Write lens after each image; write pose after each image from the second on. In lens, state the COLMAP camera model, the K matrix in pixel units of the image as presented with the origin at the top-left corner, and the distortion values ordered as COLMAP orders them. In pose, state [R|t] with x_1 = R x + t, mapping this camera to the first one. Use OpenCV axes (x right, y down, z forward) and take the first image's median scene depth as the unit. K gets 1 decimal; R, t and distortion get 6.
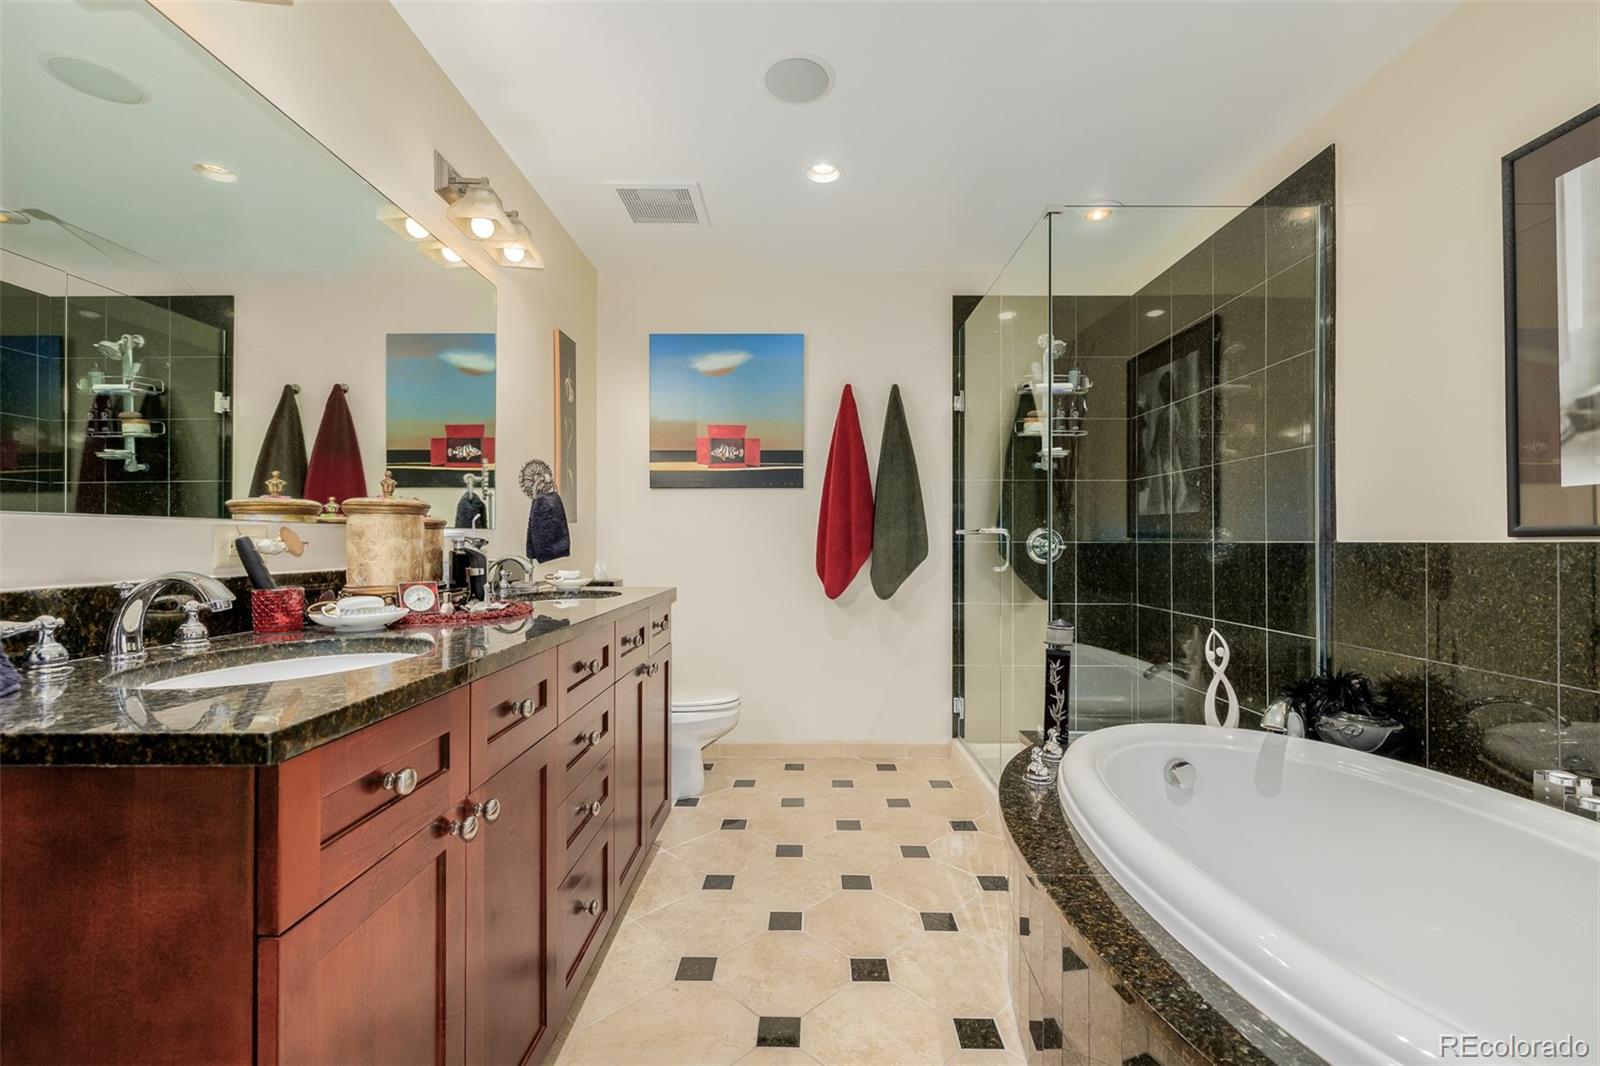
lens RADIAL K [[670.1, 0, 815.5], [0, 670.1, 539.4], [0, 0, 1]] dist [0.002829, -0.001622]
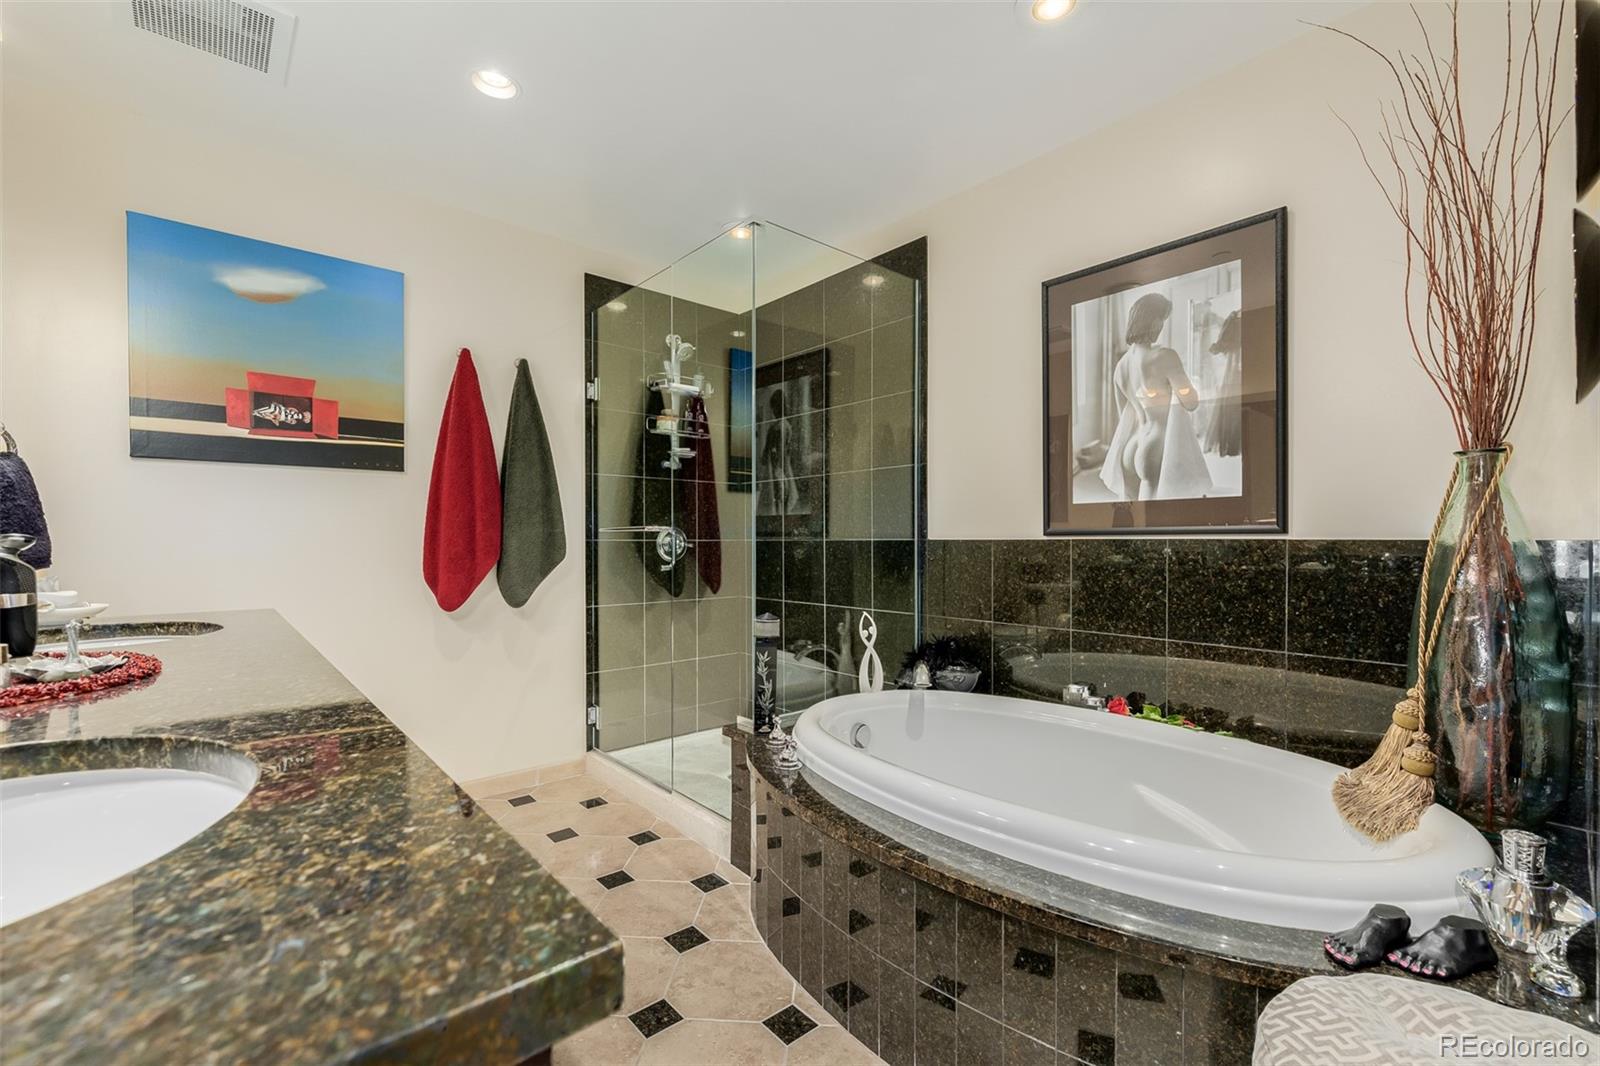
lens RADIAL K [[670.1, 0, 834.1], [0, 670.1, 547.3], [0, 0, 1]] dist [0.002829, -0.001622]
pose [[0.754383, -0.010399, 0.656353, -0.159416], [0.000937, 0.999891, 0.014765, -0.000239], [-0.656434, -0.010523, 0.754310, 0.085971]]
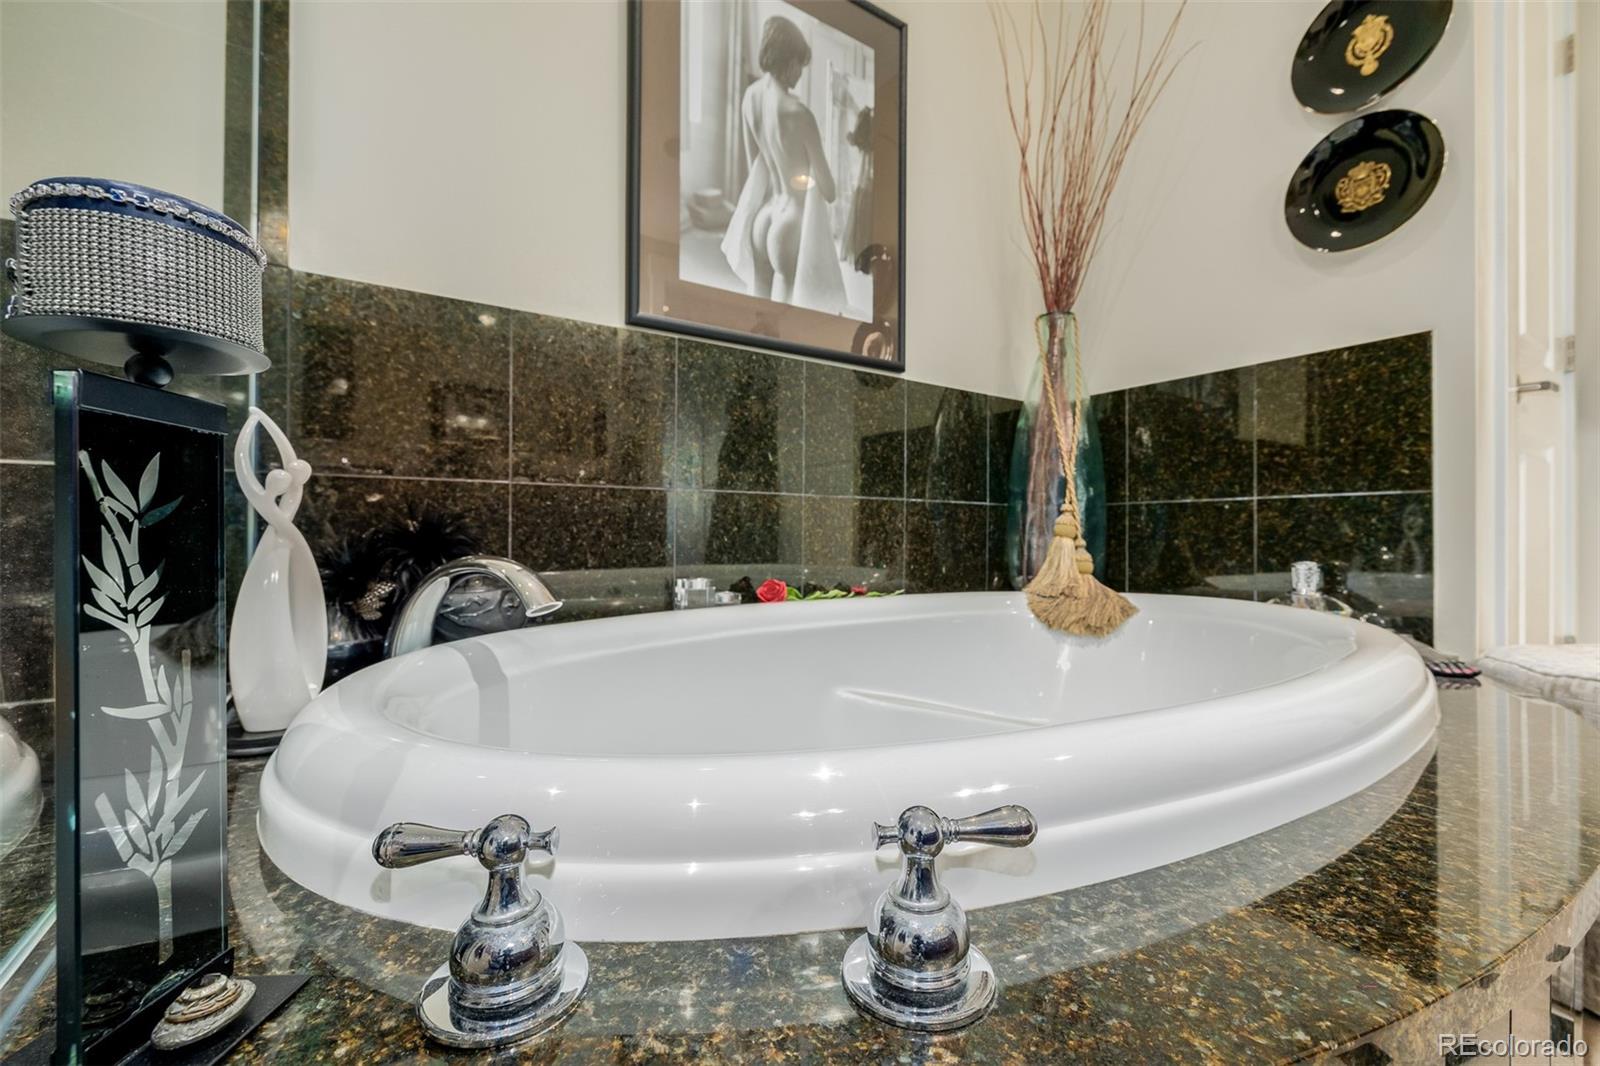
lens RADIAL K [[670.1, 0, 802.7], [0, 670.1, 529.4], [0, 0, 1]] dist [0.002829, -0.001622]
pose [[-0.525399, -0.002188, 0.850853, 0.101483], [-0.013282, 0.999896, -0.005630, 0.130013], [-0.850752, -0.014259, -0.525374, 0.630189]]
